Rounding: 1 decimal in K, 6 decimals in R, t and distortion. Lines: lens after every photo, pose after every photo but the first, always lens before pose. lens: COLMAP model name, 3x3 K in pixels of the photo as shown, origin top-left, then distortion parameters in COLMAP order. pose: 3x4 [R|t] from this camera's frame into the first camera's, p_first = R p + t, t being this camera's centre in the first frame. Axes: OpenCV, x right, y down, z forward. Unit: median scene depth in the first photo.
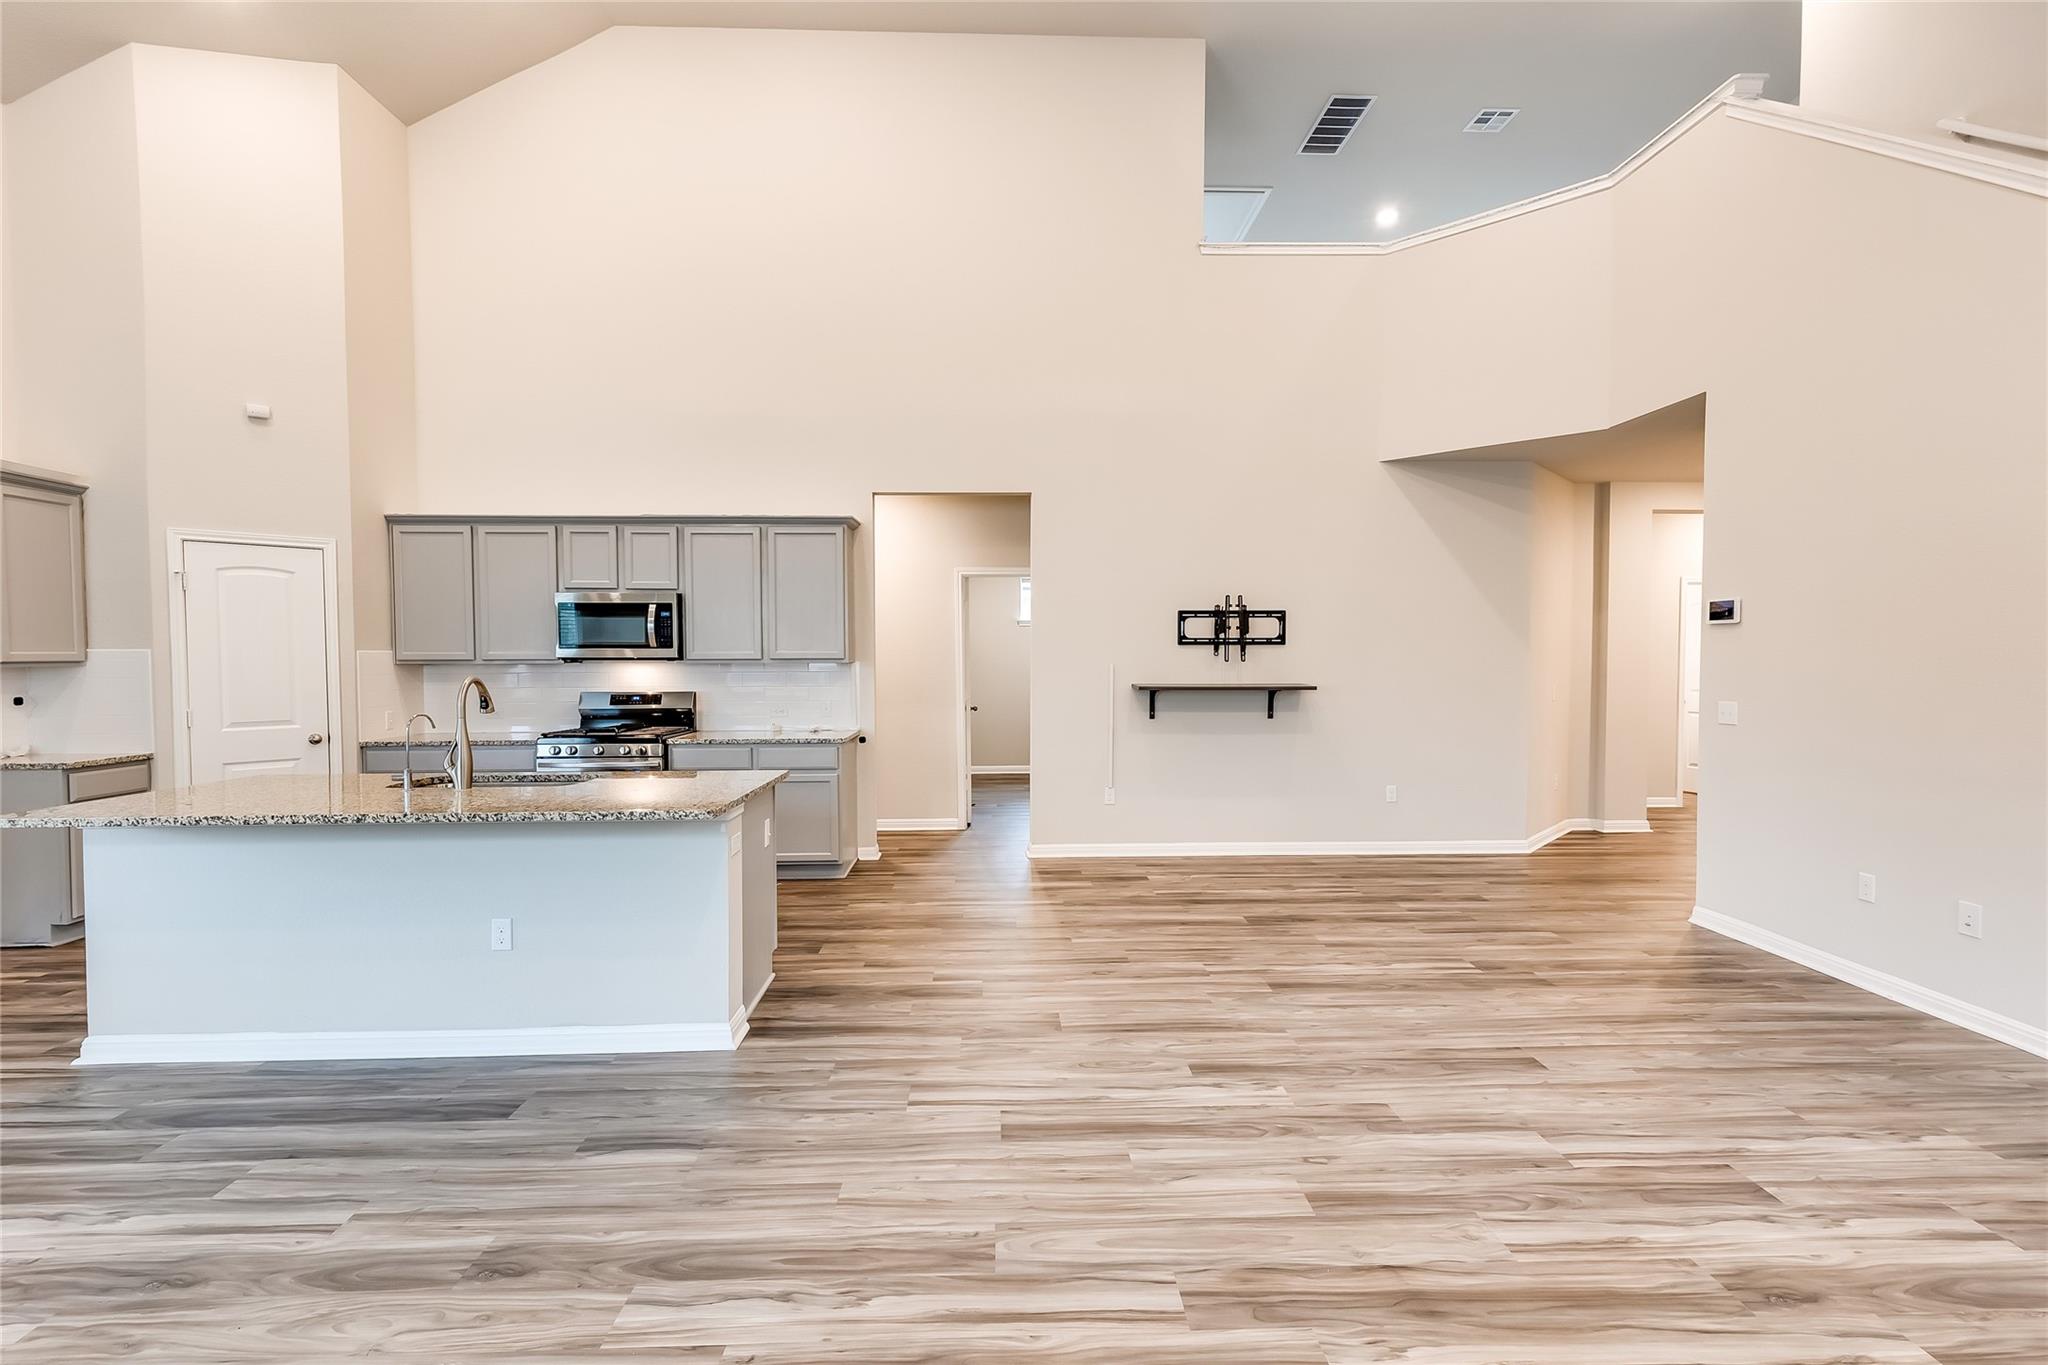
lens RADIAL K [[922.1, 0, 1024.0], [0, 922.1, 682.5], [0, 0, 1]] dist [0.008256, -0.000881]
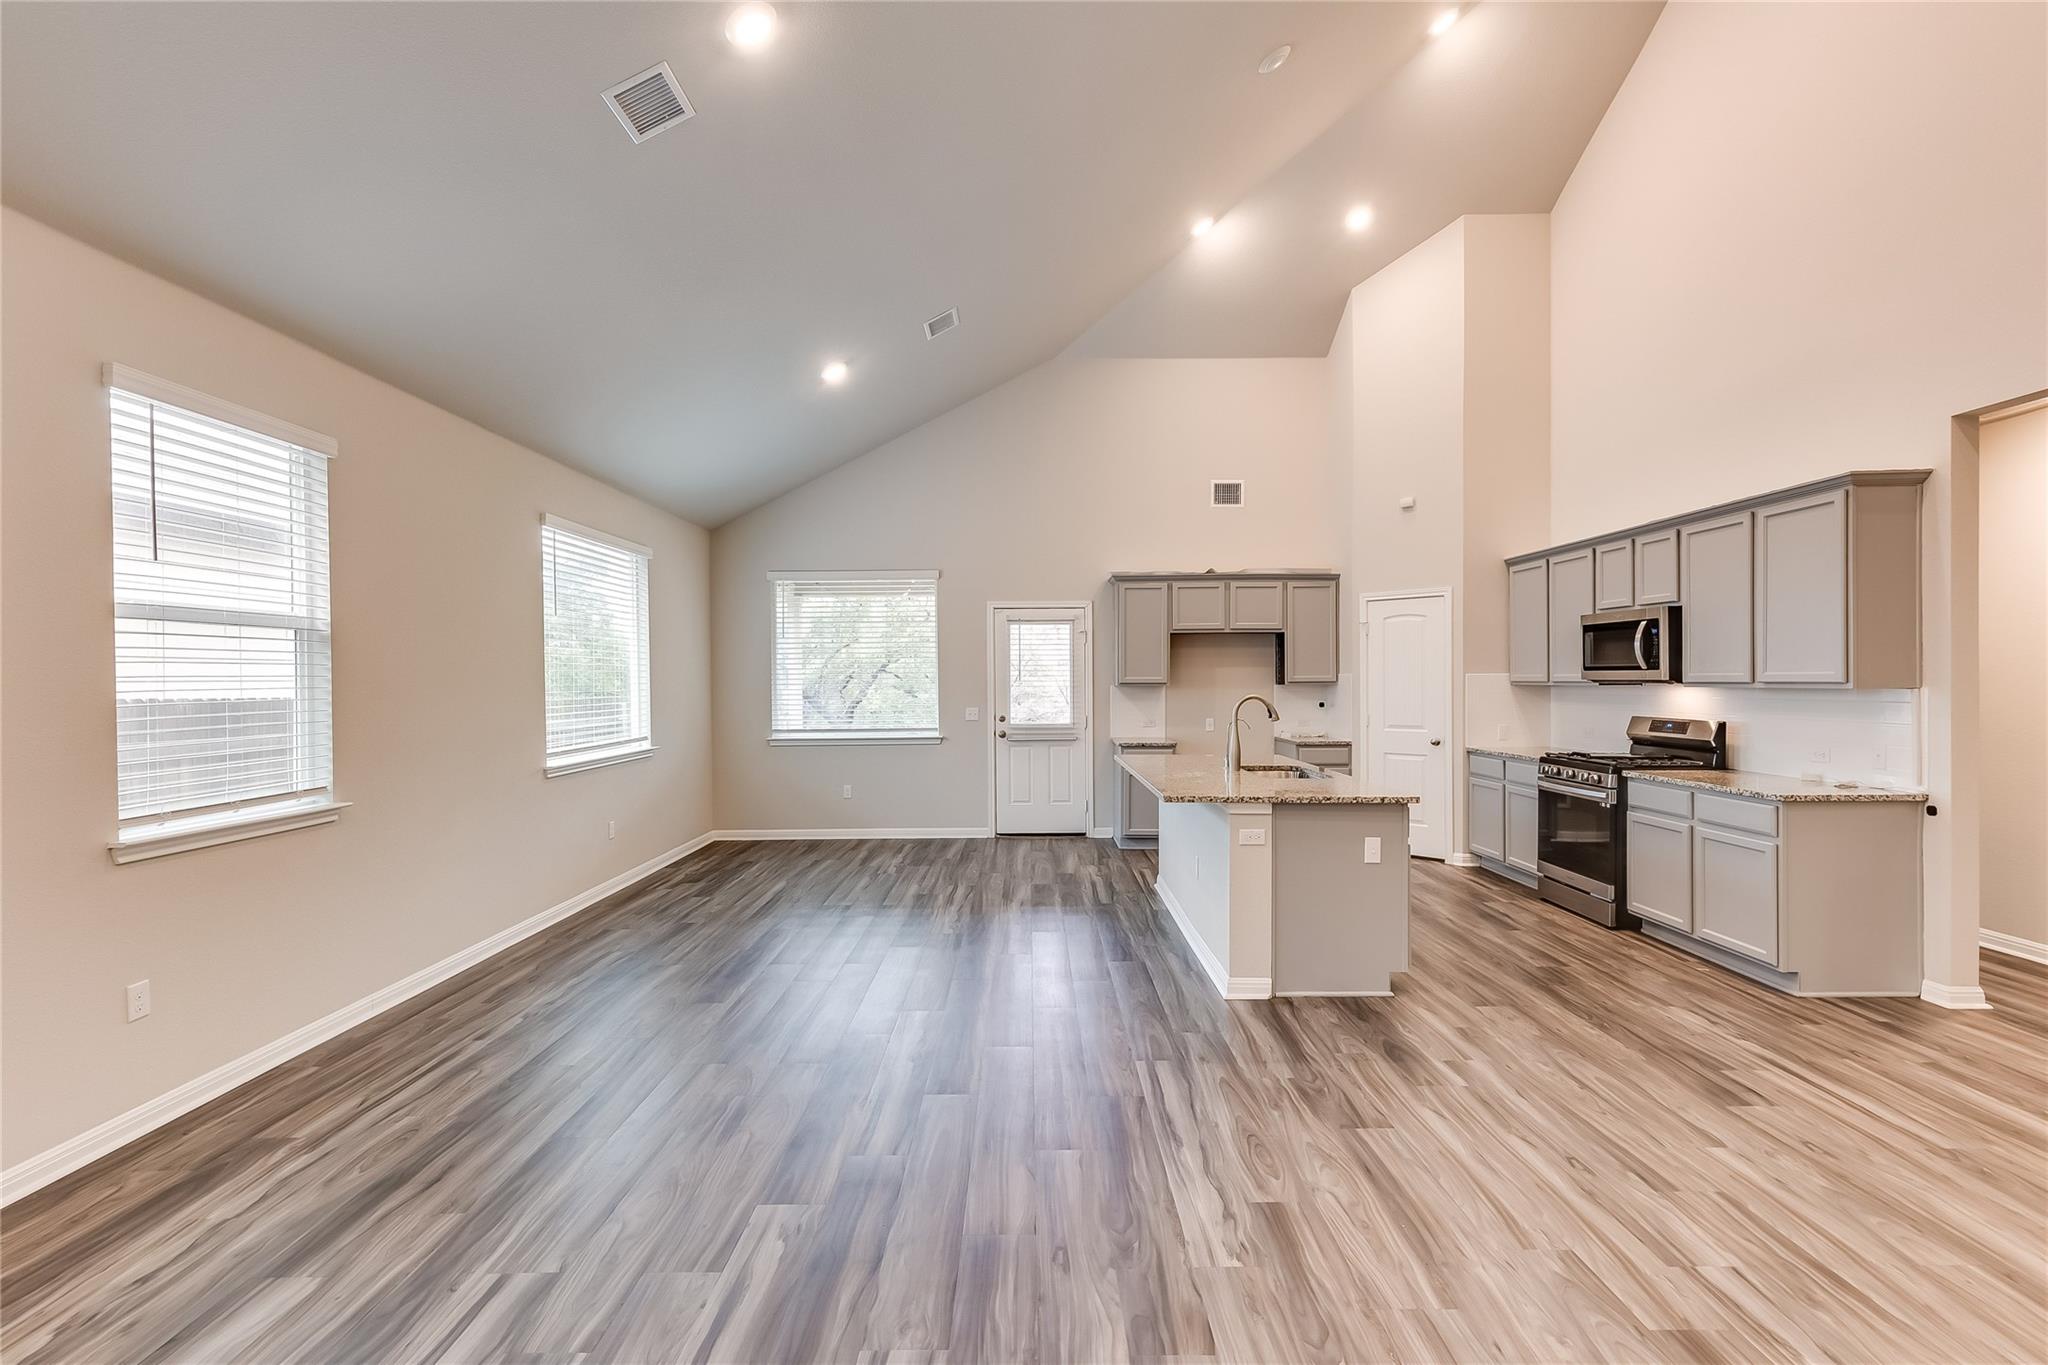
lens RADIAL K [[928.7, 0, 1024.6], [0, 928.7, 681.9], [0, 0, 1]] dist [0.006634, -0.000710]
pose [[-0.036992, 0.005610, -0.999300, 0.589219], [-0.024640, 0.999675, 0.006524, -0.018322], [0.999012, 0.024864, -0.036842, 0.481513]]
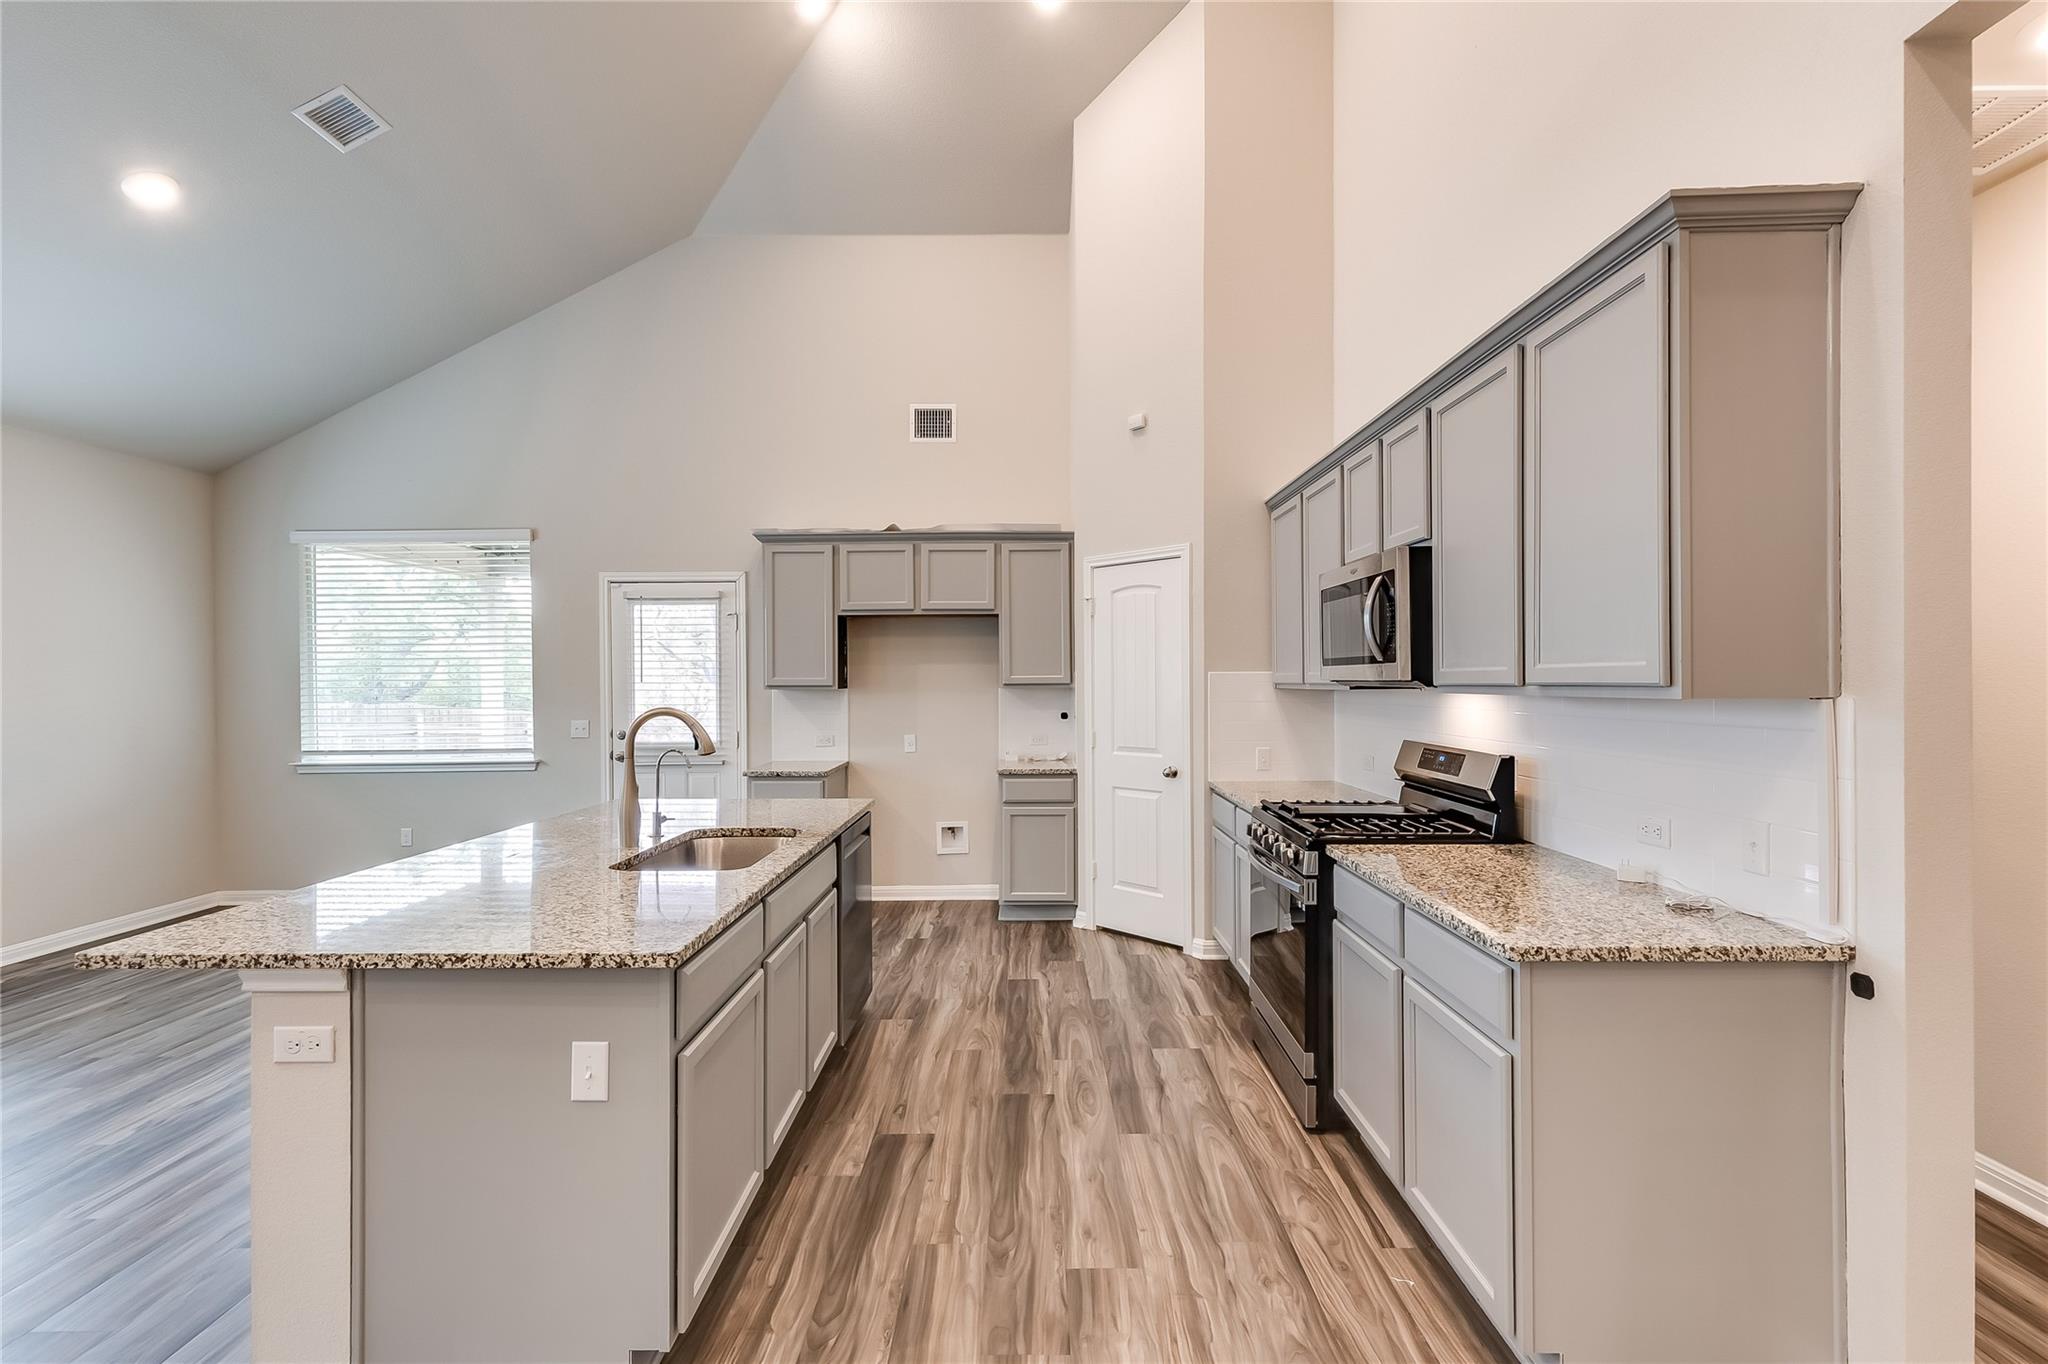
lens RADIAL K [[922.1, 0, 1024.0], [0, 922.1, 682.0], [0, 0, 1]] dist [0.008256, -0.000881]
pose [[-0.037326, 0.004477, -0.999293, 0.126561], [-0.023431, 0.999711, 0.005354, -0.027379], [0.999028, 0.023614, -0.037210, 0.920774]]
